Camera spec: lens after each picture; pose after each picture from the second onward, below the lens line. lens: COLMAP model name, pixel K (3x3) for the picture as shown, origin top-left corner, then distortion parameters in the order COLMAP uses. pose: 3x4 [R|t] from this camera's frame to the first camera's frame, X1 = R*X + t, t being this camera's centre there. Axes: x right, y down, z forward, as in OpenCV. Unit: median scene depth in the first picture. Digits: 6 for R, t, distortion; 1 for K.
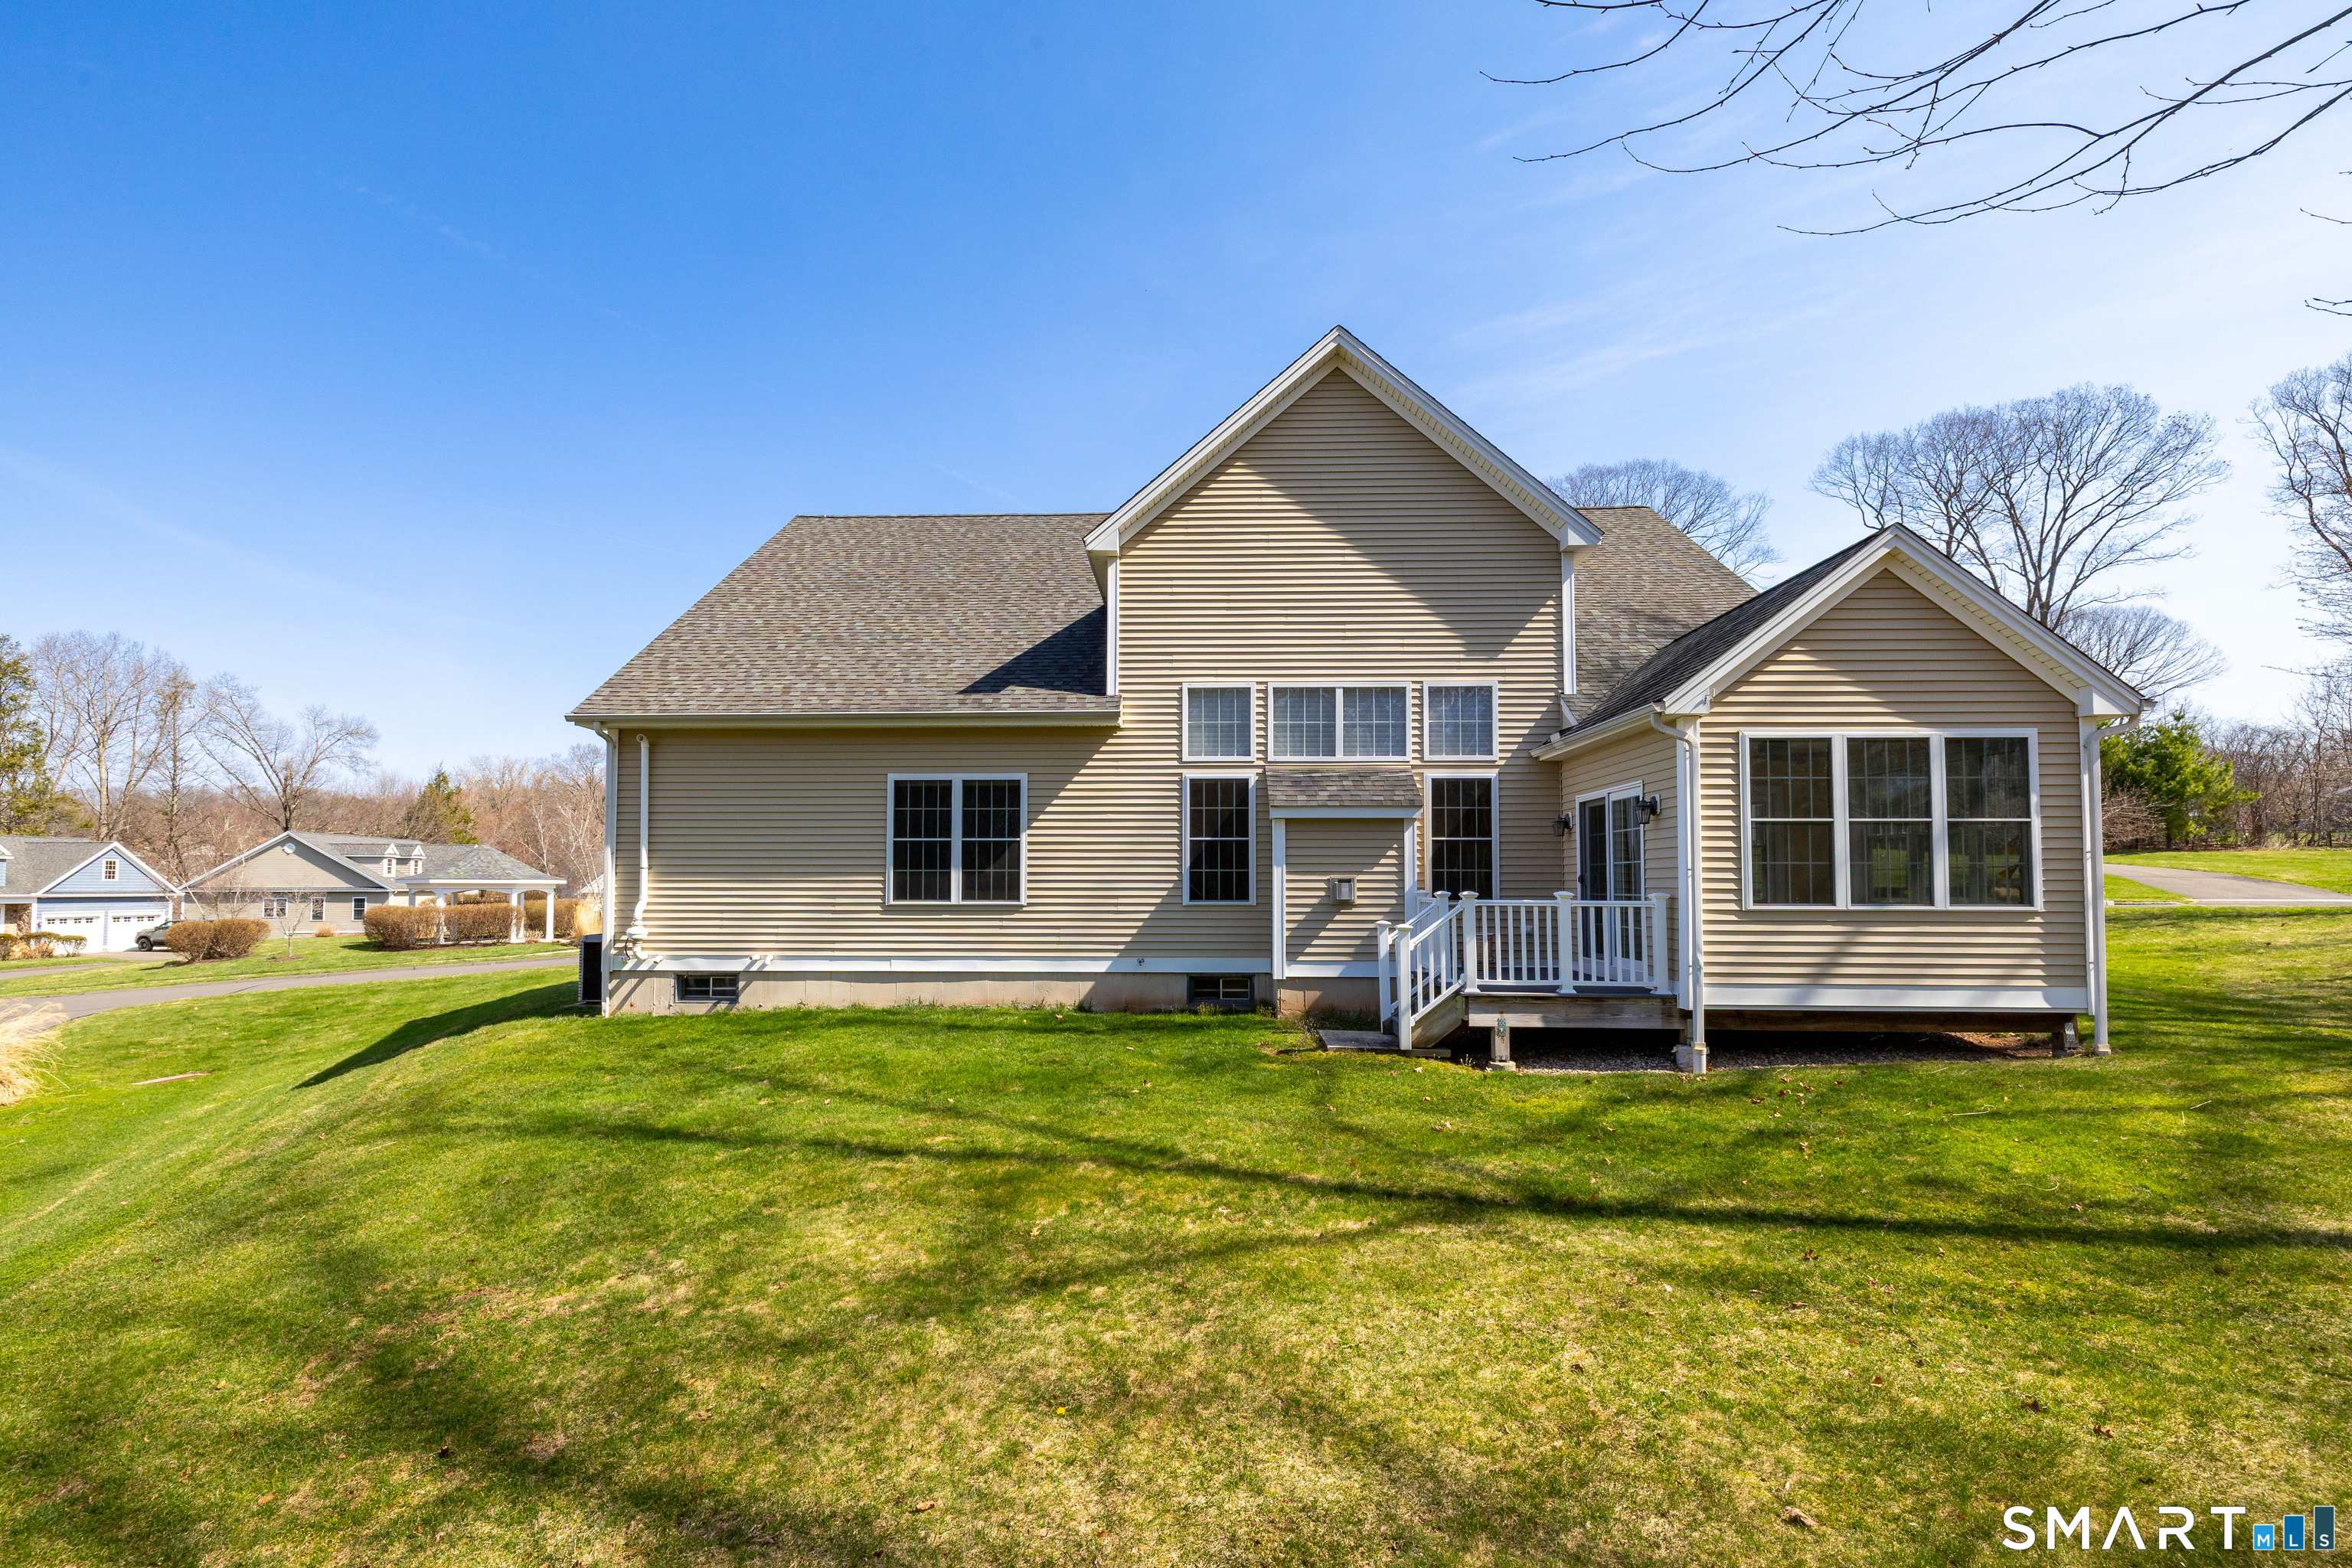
lens RADIAL K [[1001.4, 0, 1174.9], [0, 1001.4, 859.3], [0, 0, 1]] dist [0.001805, 0.000334]
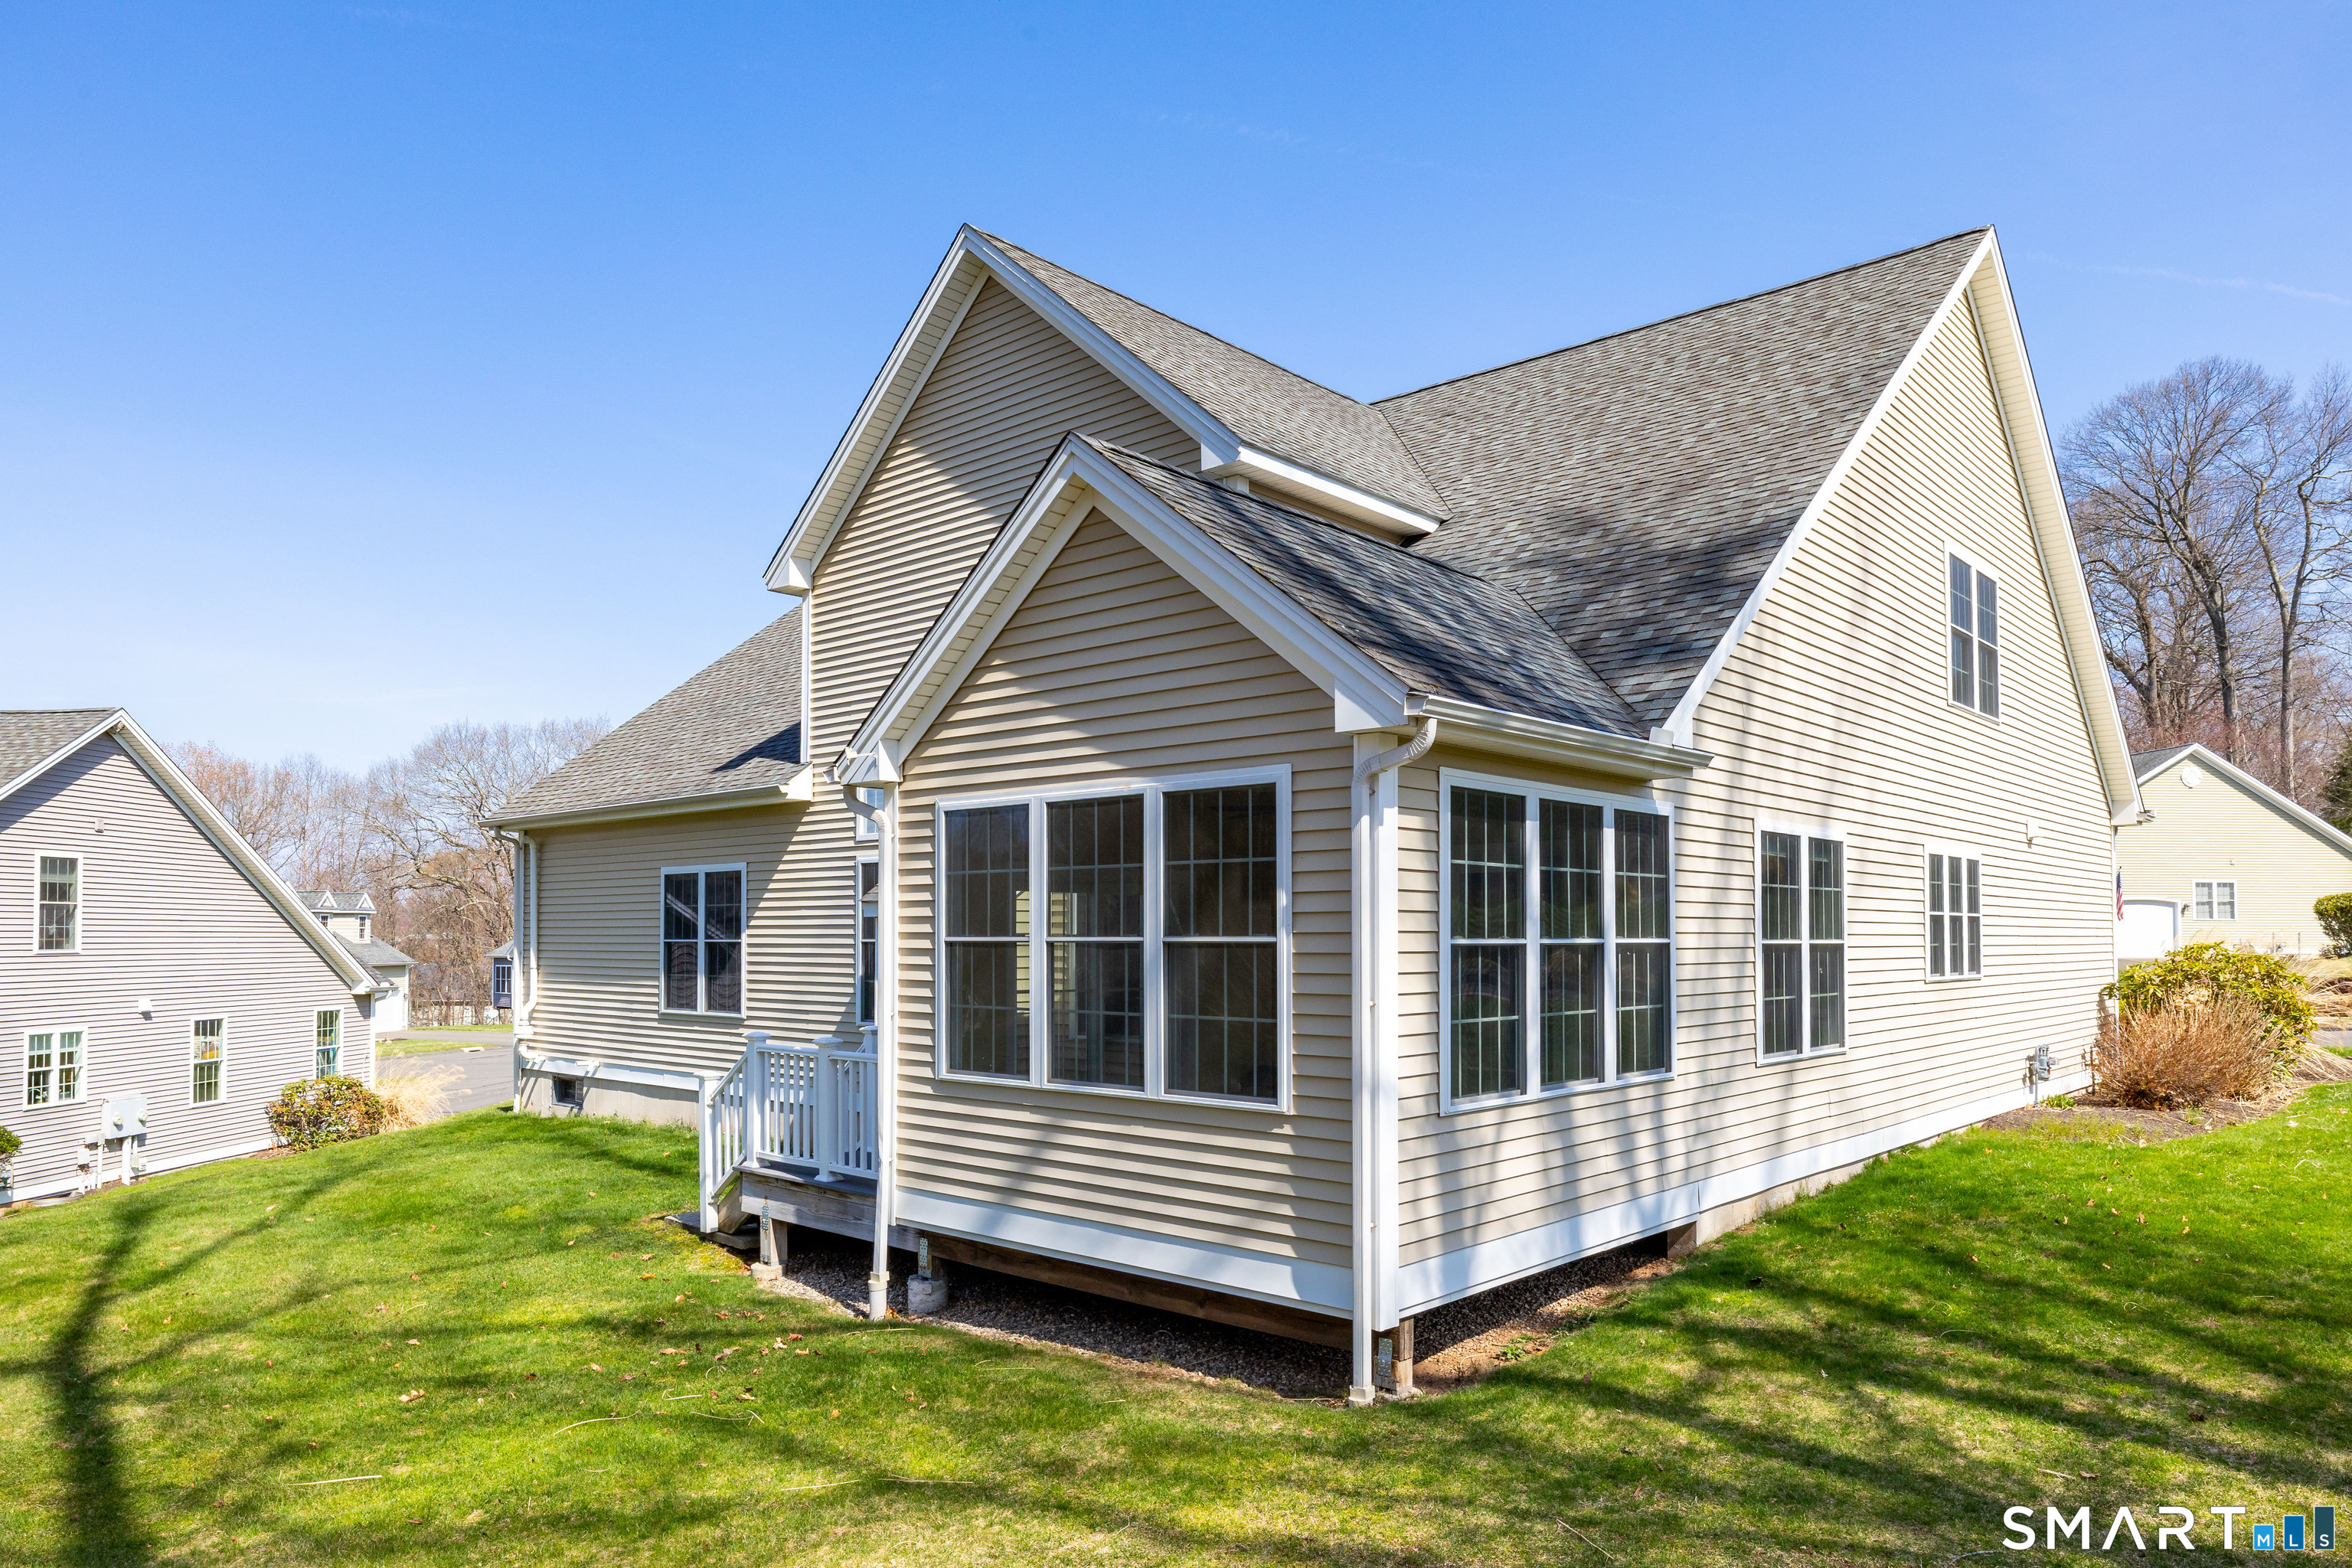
lens RADIAL K [[1518.6, 0, 1175.8], [0, 1518.6, 920.6], [0, 0, 1]] dist [0.000311, 0.000288]
pose [[0.762713, -0.008645, -0.646679, 1.316996], [0.018868, 0.999782, 0.008888, -0.056833], [0.646461, -0.018980, 0.762711, 0.353867]]
